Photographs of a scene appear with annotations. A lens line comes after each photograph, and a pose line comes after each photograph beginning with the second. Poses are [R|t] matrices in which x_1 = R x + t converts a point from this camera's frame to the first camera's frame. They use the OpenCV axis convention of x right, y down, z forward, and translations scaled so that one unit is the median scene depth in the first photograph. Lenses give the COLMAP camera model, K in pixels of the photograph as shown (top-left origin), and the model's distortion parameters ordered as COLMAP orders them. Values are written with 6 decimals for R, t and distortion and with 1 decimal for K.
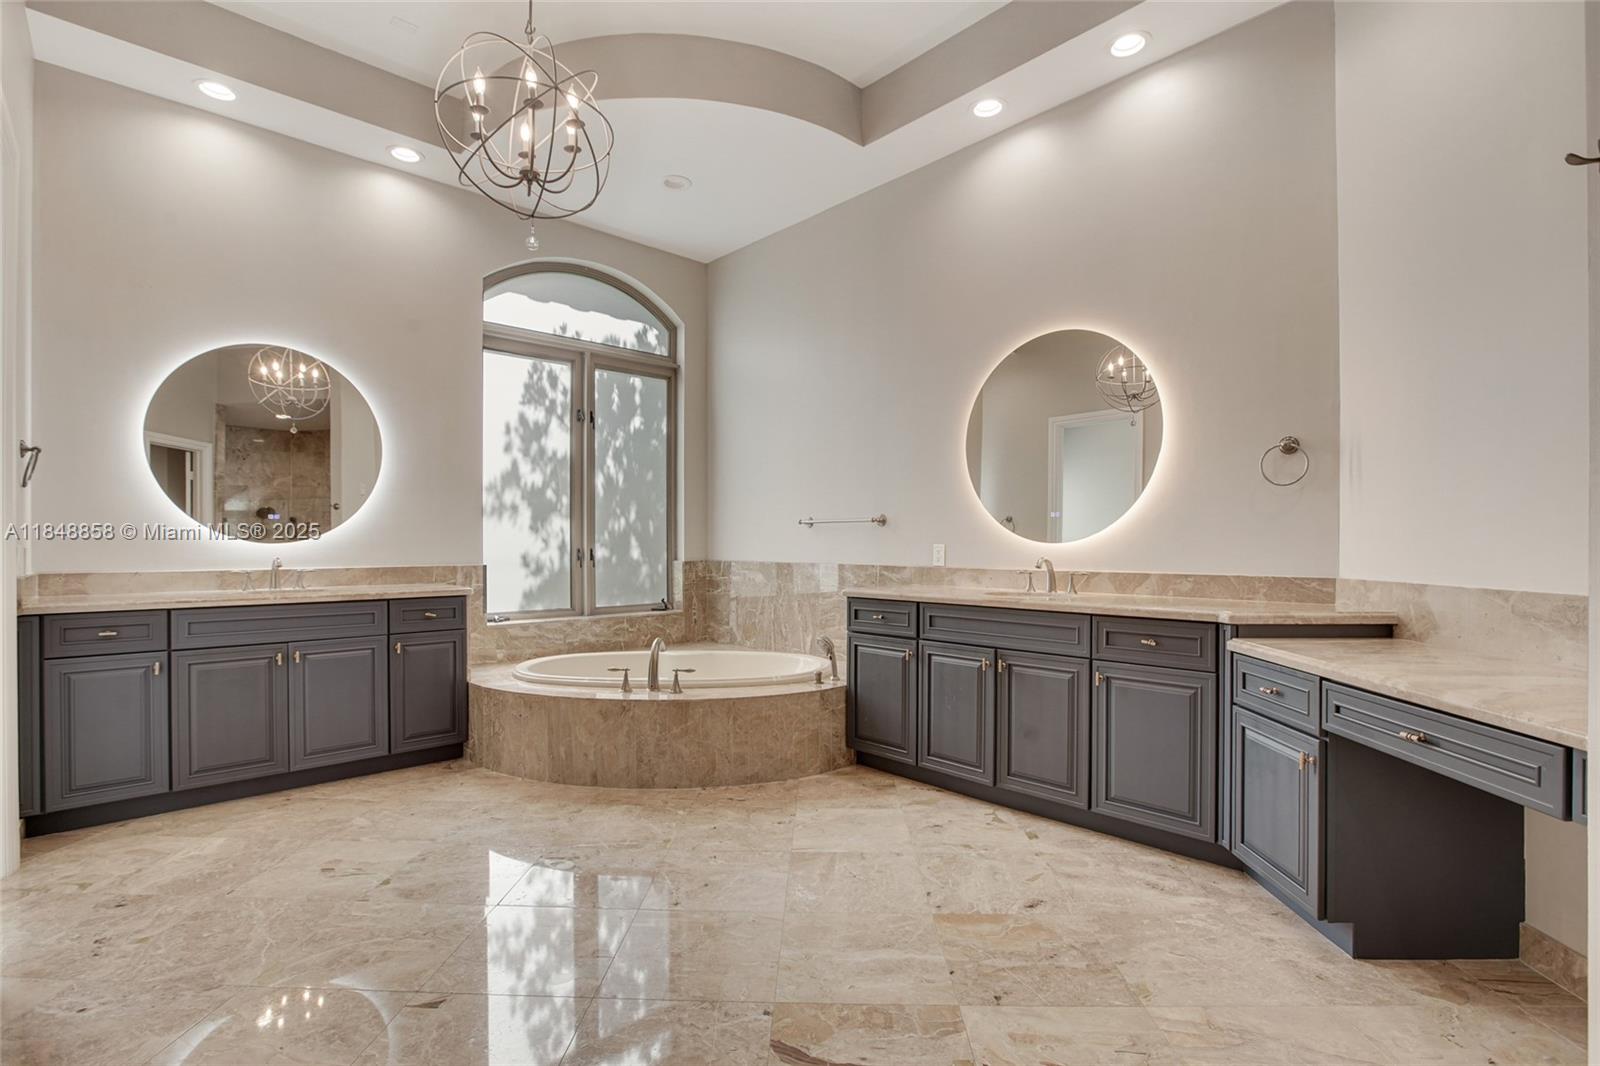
lens RADIAL K [[750.5, 0, 810.1], [0, 750.5, 538.1], [0, 0, 1]] dist [-0.044906, 0.012390]
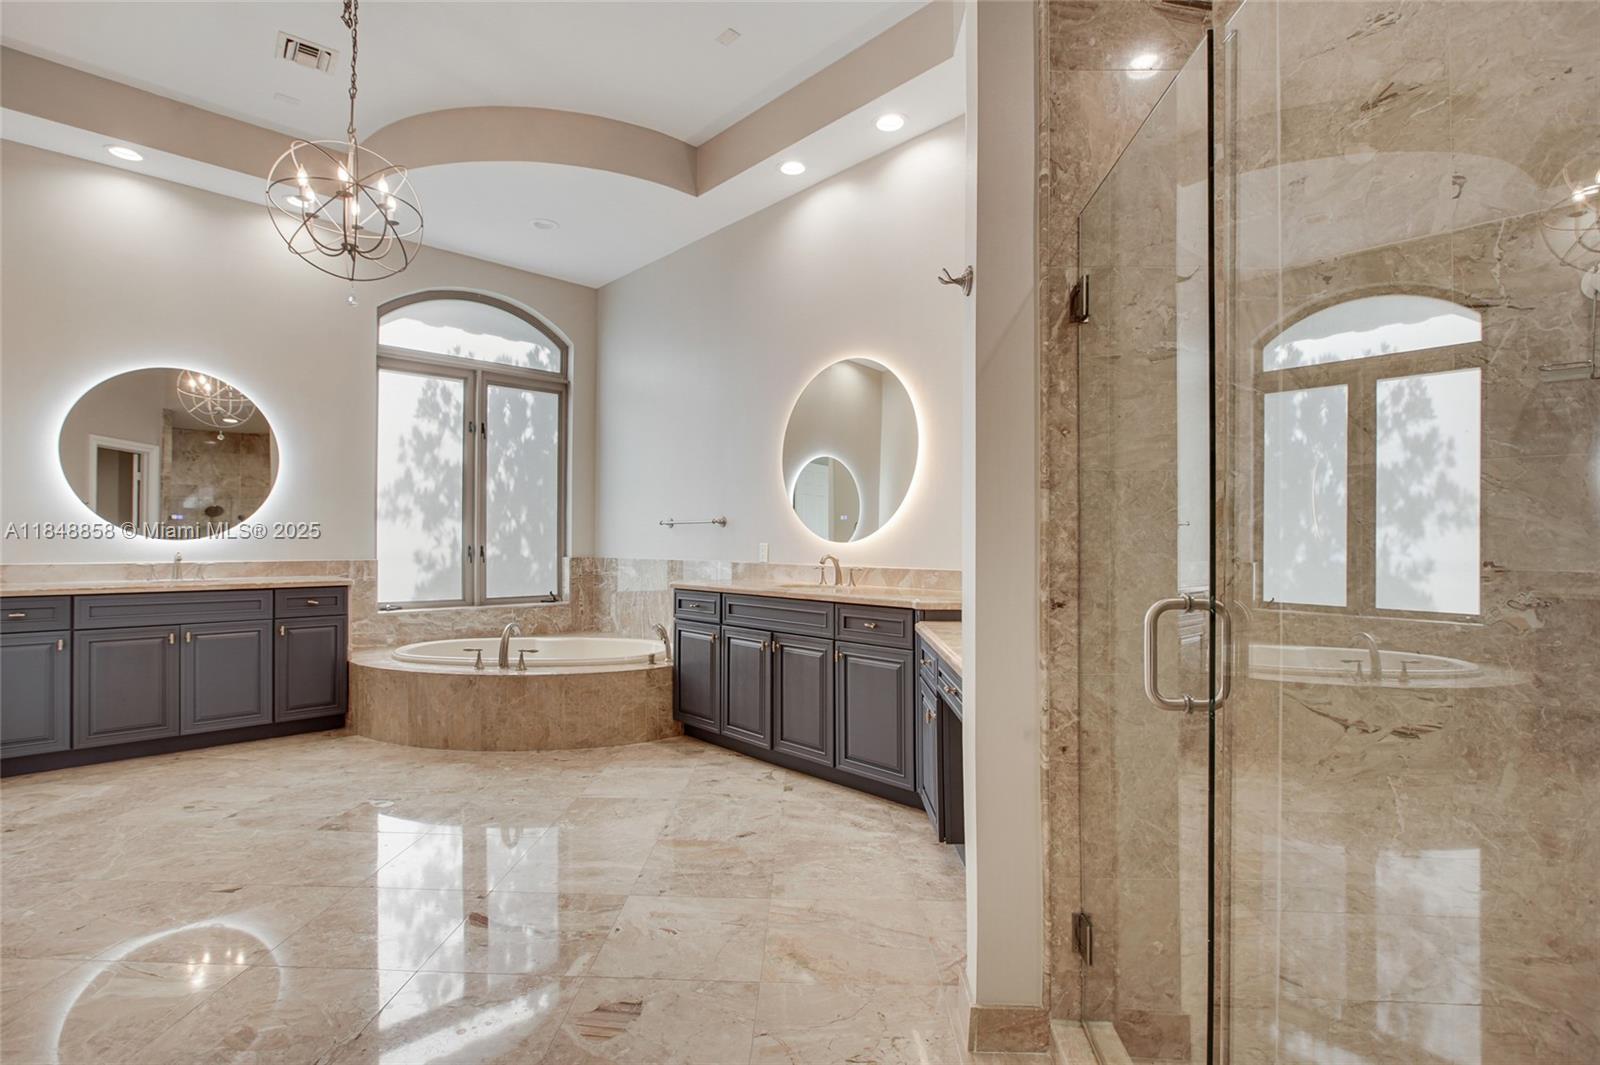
lens RADIAL K [[750.5, 0, 809.6], [0, 750.5, 532.1], [0, 0, 1]] dist [-0.044906, 0.012390]
pose [[0.999924, 0.004127, 0.011615, 0.252310], [-0.004059, 0.999974, -0.005929, -0.003226], [-0.011639, 0.005882, 0.999915, -0.161949]]
